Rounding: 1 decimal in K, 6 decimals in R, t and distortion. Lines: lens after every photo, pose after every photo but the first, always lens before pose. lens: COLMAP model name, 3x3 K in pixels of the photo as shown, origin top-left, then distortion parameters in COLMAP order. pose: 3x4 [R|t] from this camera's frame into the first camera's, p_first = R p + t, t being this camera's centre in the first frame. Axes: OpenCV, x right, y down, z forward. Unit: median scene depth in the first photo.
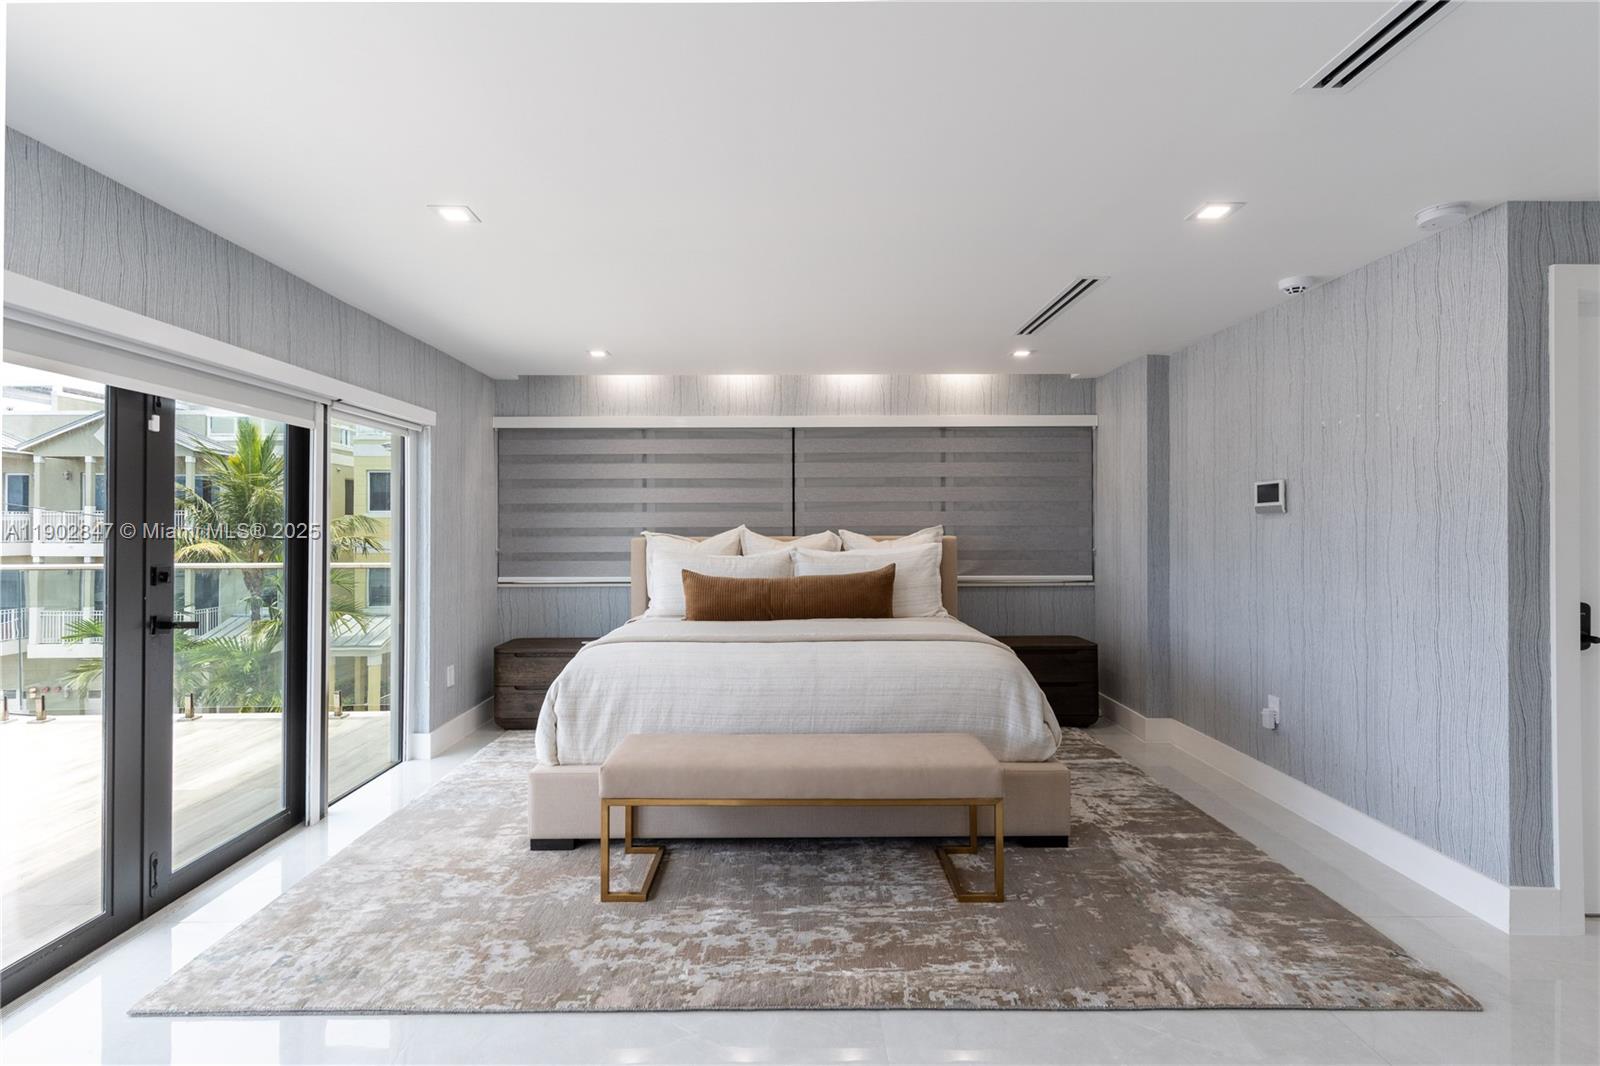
lens RADIAL K [[769.9, 0, 806.7], [0, 769.9, 566.3], [0, 0, 1]] dist [0.006700, -0.000935]
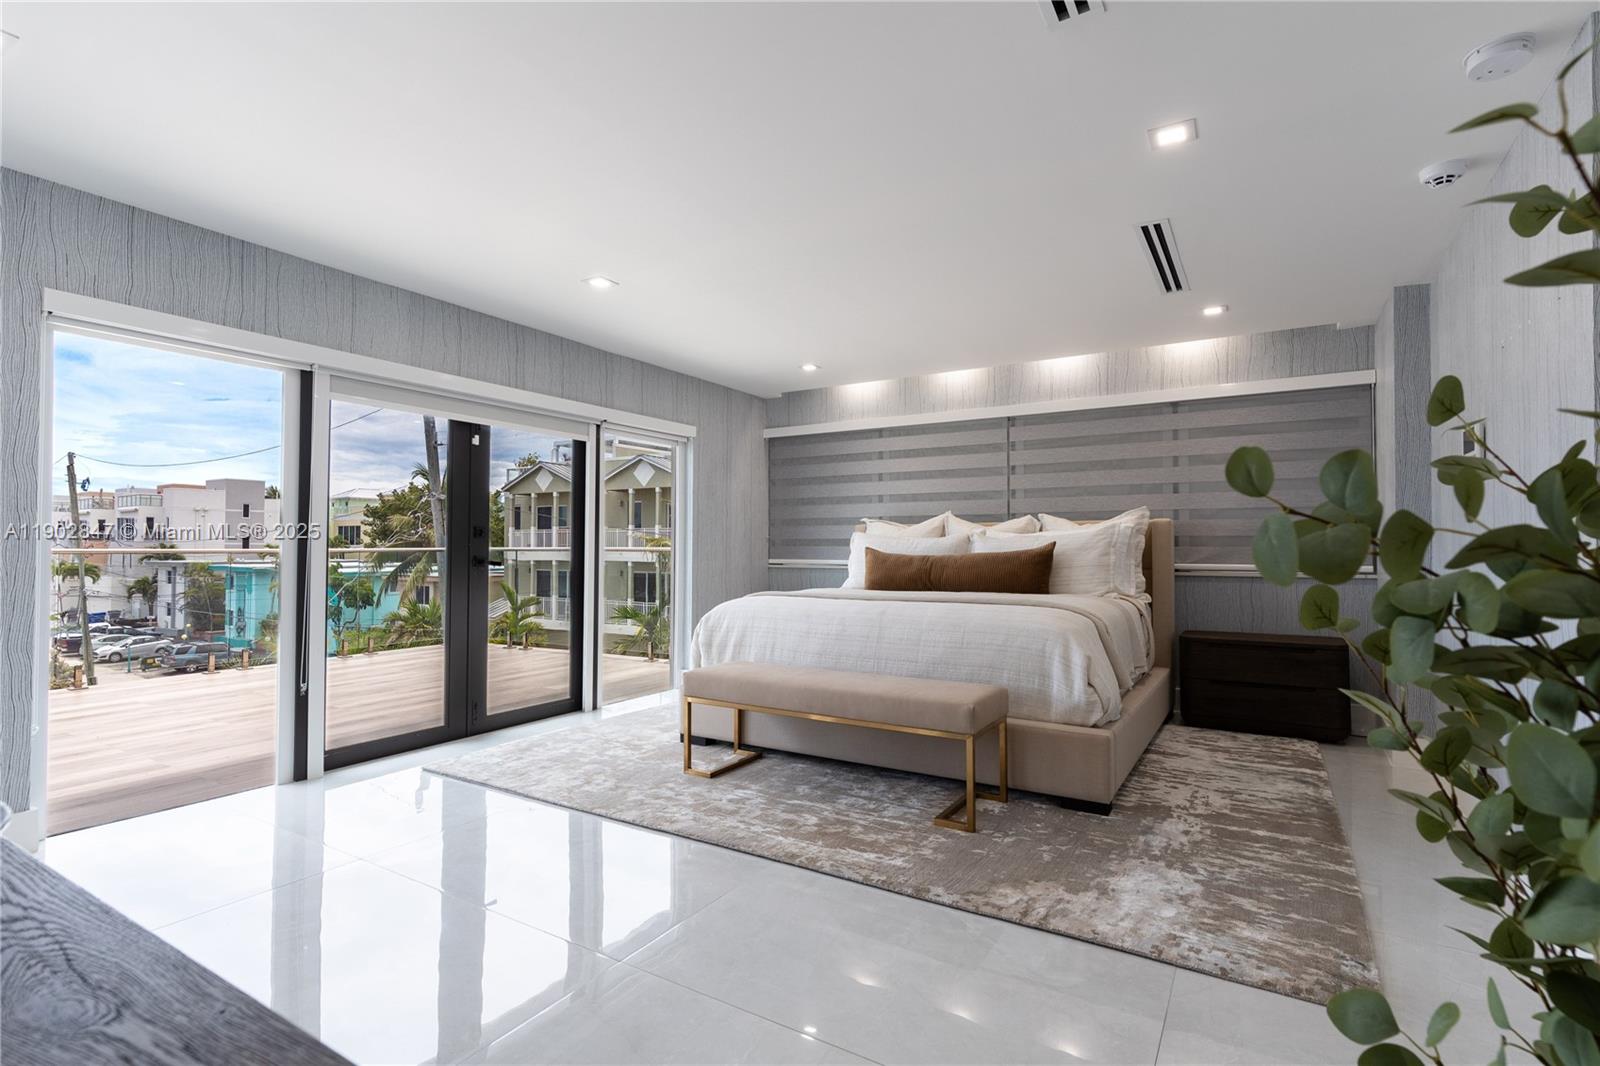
lens RADIAL K [[769.9, 0, 810.4], [0, 769.9, 584.5], [0, 0, 1]] dist [0.006700, -0.000935]
pose [[0.849959, 0.027132, -0.526150, 0.526916], [-0.027645, 0.999594, 0.006889, 0.076694], [0.526123, 0.008690, 0.850364, -0.027469]]
